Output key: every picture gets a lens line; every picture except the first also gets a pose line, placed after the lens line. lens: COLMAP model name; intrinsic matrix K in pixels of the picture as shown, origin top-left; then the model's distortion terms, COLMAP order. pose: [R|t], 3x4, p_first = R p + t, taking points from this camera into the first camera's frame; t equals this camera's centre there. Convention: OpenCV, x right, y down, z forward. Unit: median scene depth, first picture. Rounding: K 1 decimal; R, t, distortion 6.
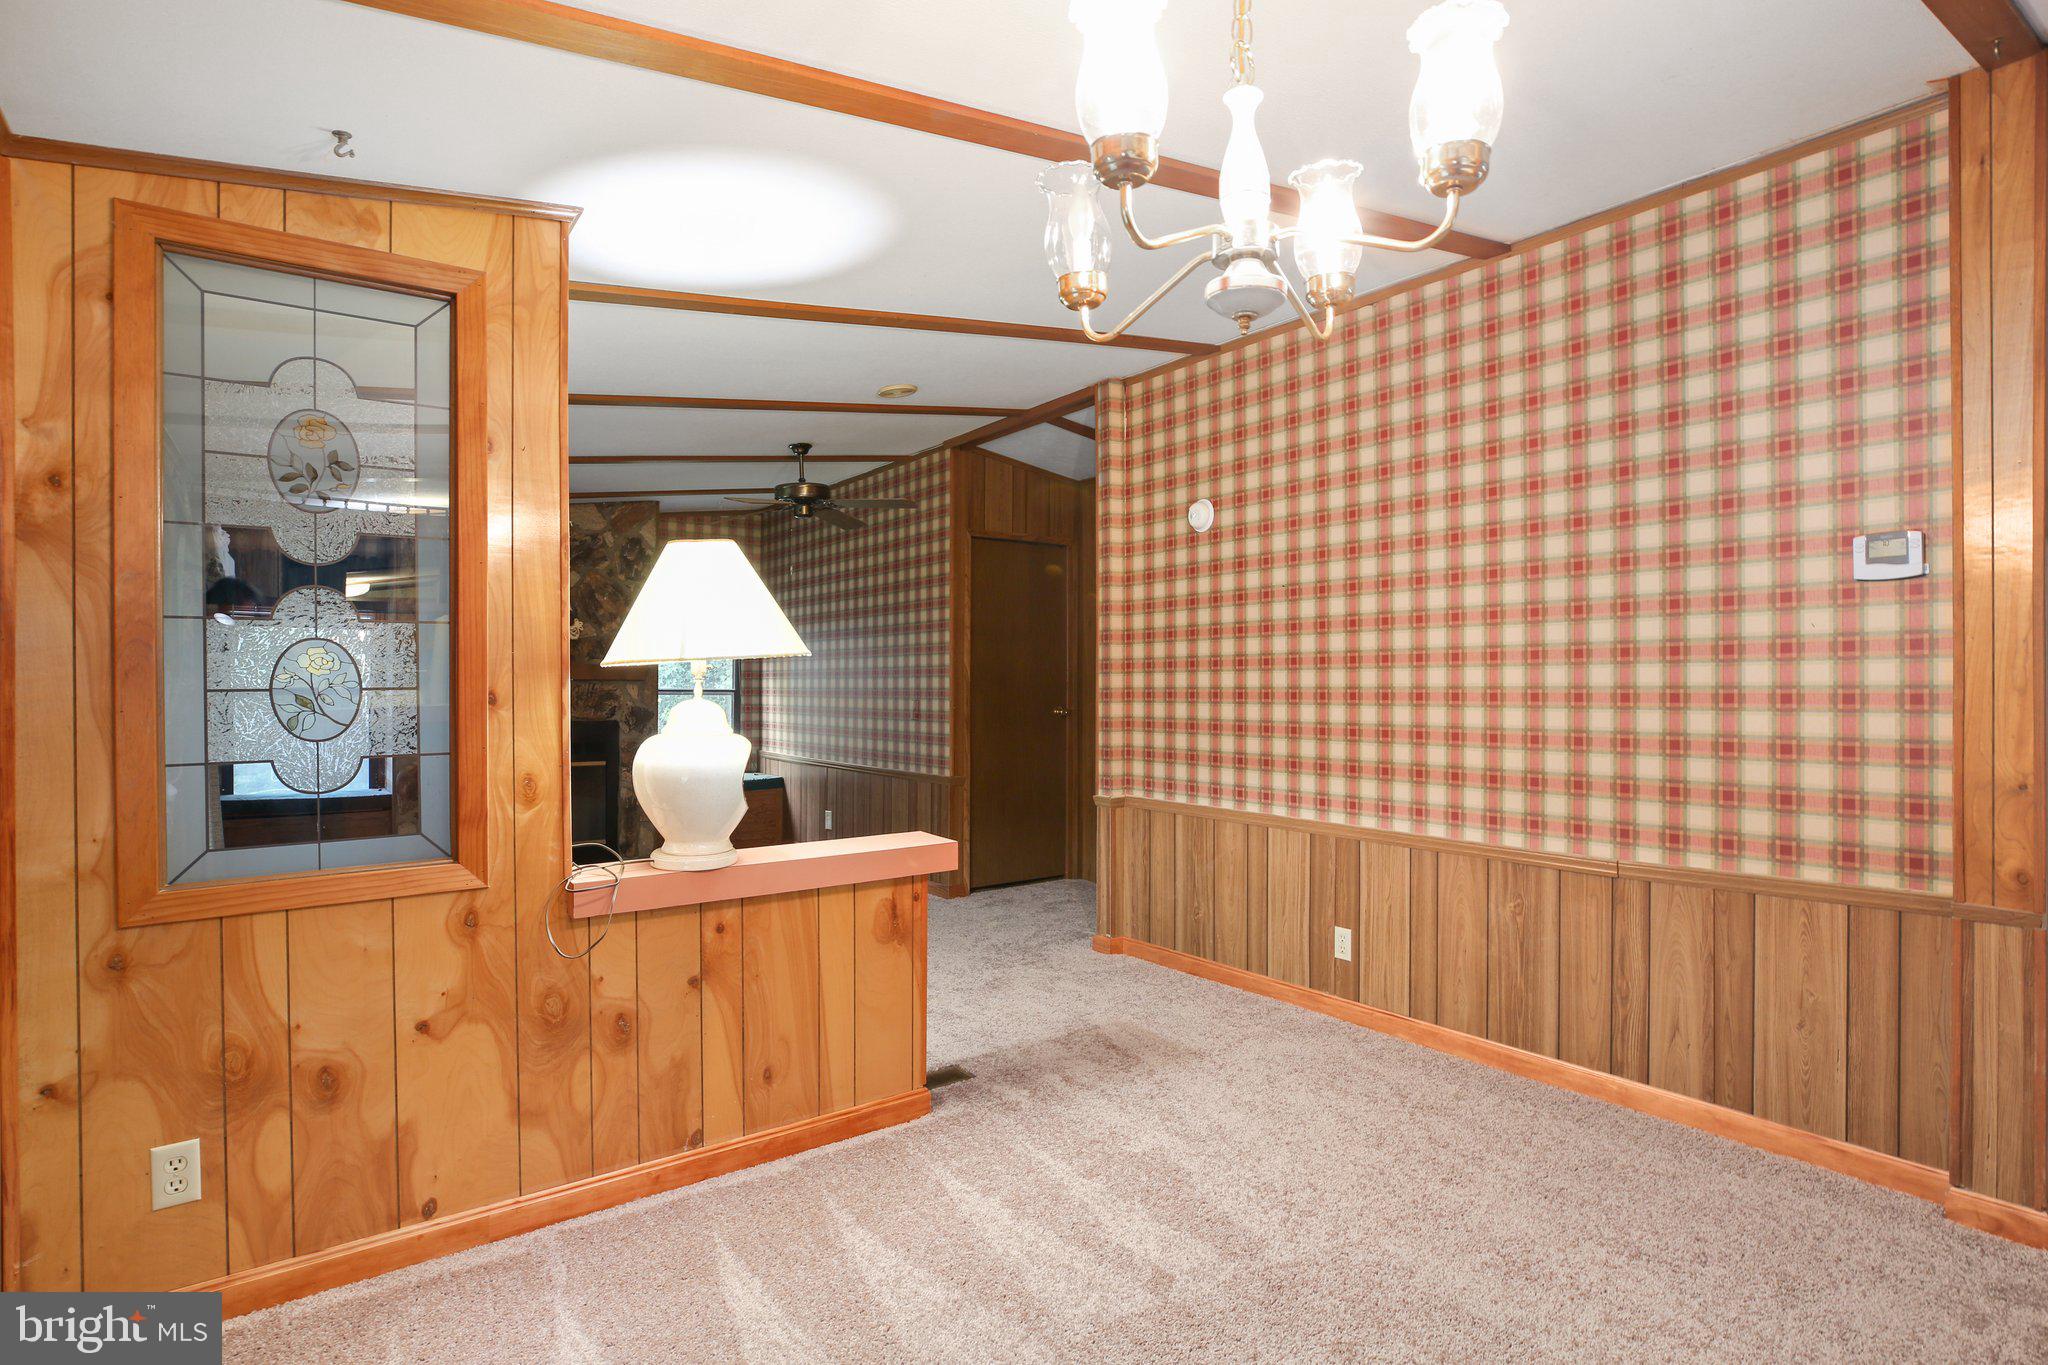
lens RADIAL K [[1023.2, 0, 1018.1], [0, 1023.2, 669.9], [0, 0, 1]] dist [-0.012478, -0.000241]
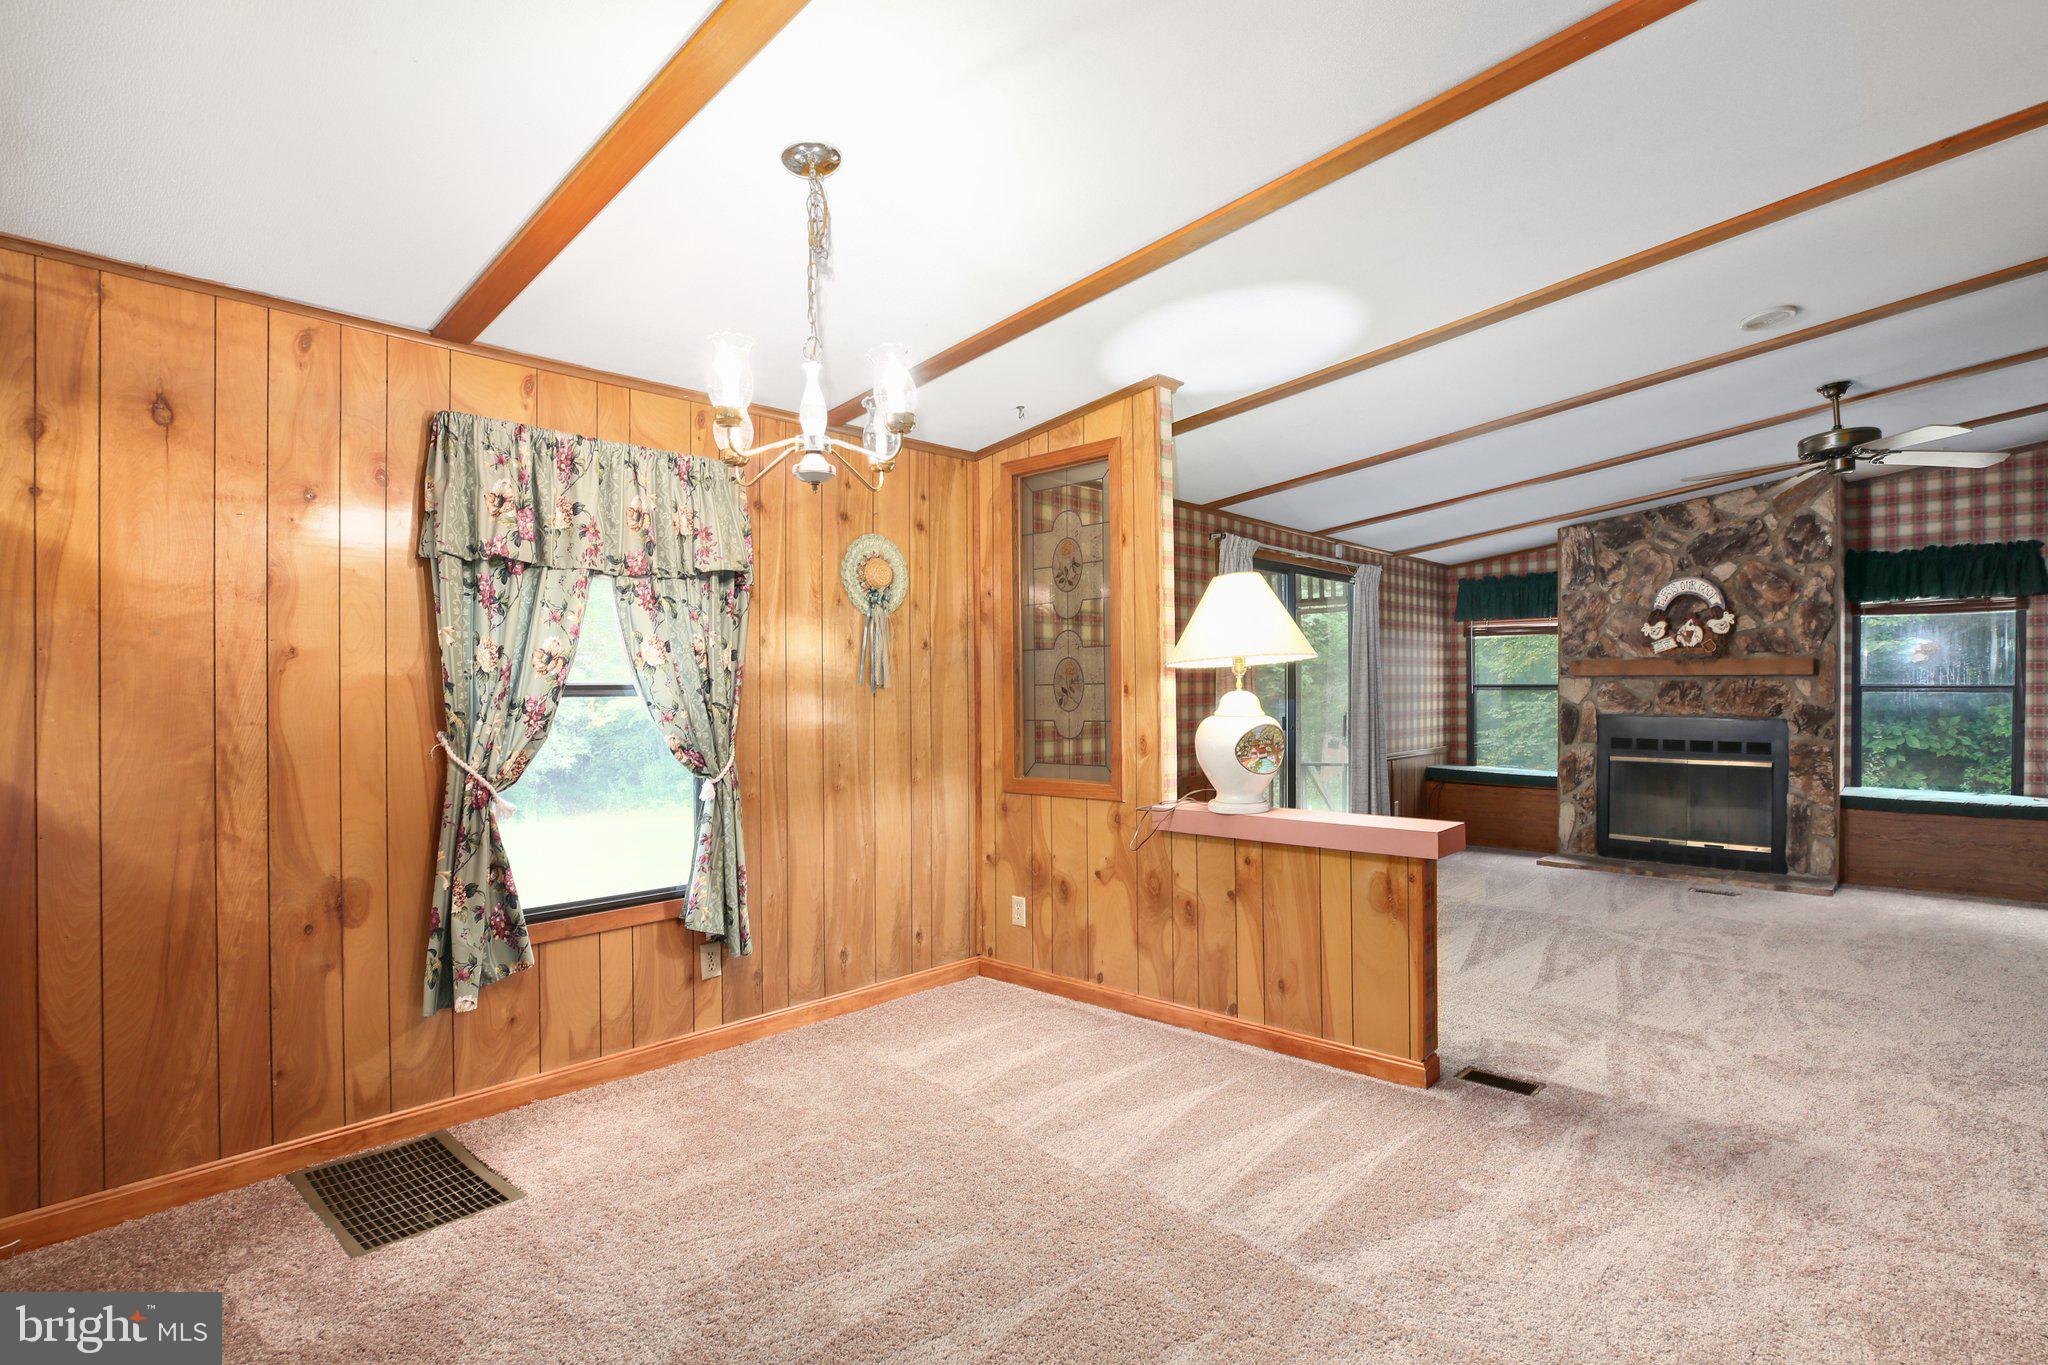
lens RADIAL K [[1035.4, 0, 1066.5], [0, 1035.4, 686.5], [0, 0, 1]] dist [-0.010777, 0.000284]
pose [[0.211800, 0.000139, -0.977313, 0.429181], [0.016963, 0.999849, 0.003818, 0.006648], [0.977166, -0.017387, 0.211766, 0.211770]]
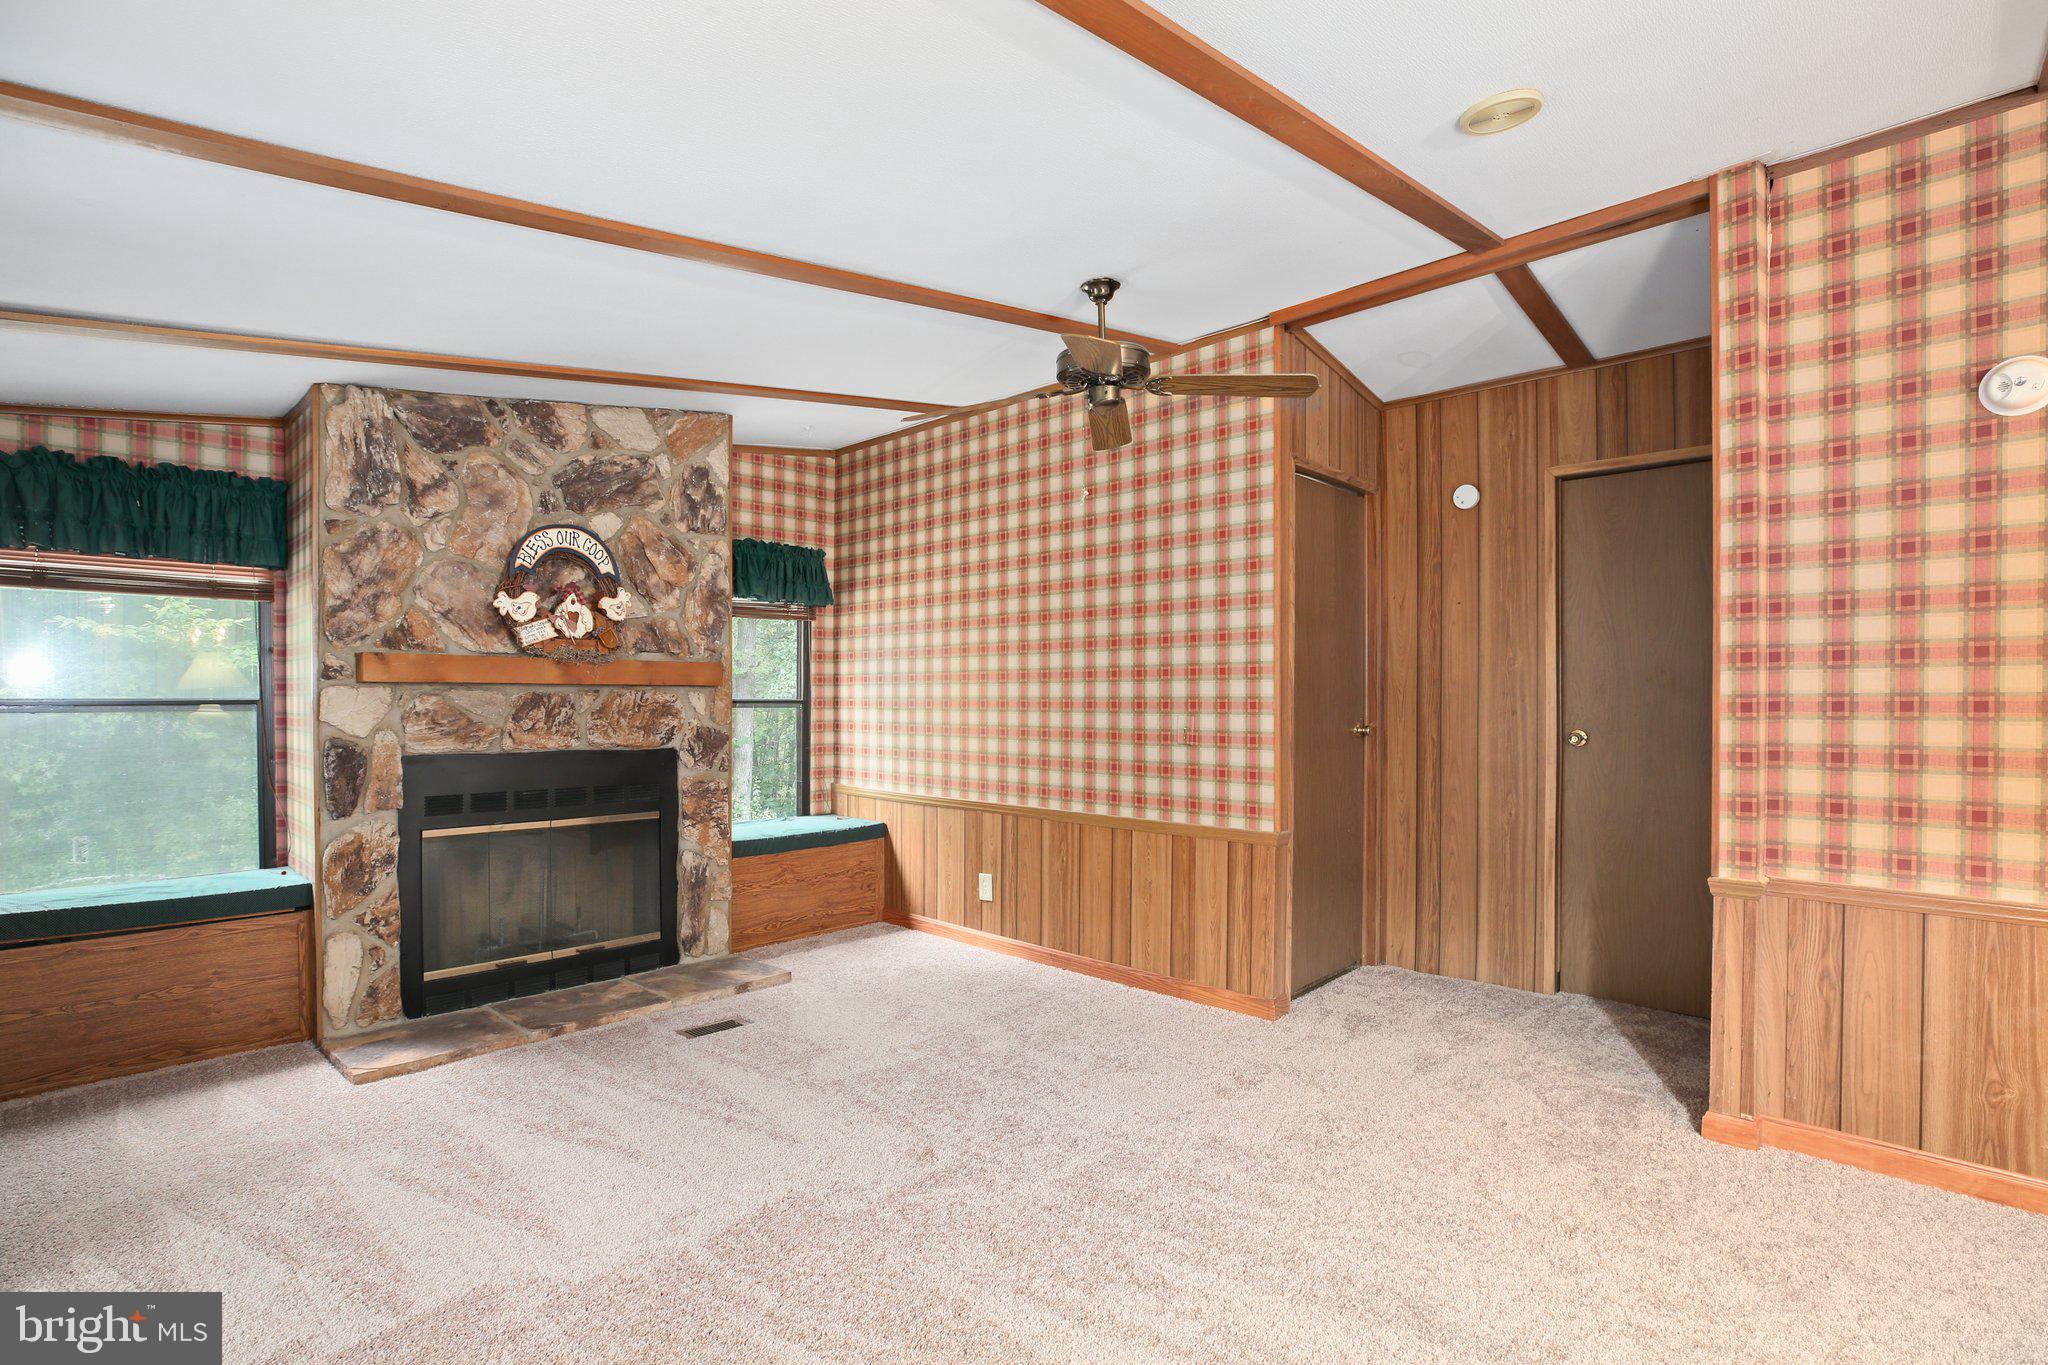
lens RADIAL K [[951.7, 0, 1023.7], [0, 951.7, 693.6], [0, 0, 1]] dist [-0.040594, 0.012752]
pose [[0.985671, -0.001765, 0.168670, -0.322364], [-0.000303, 0.999925, 0.012236, 0.008686], [-0.168679, -0.012112, 0.985597, 0.434151]]
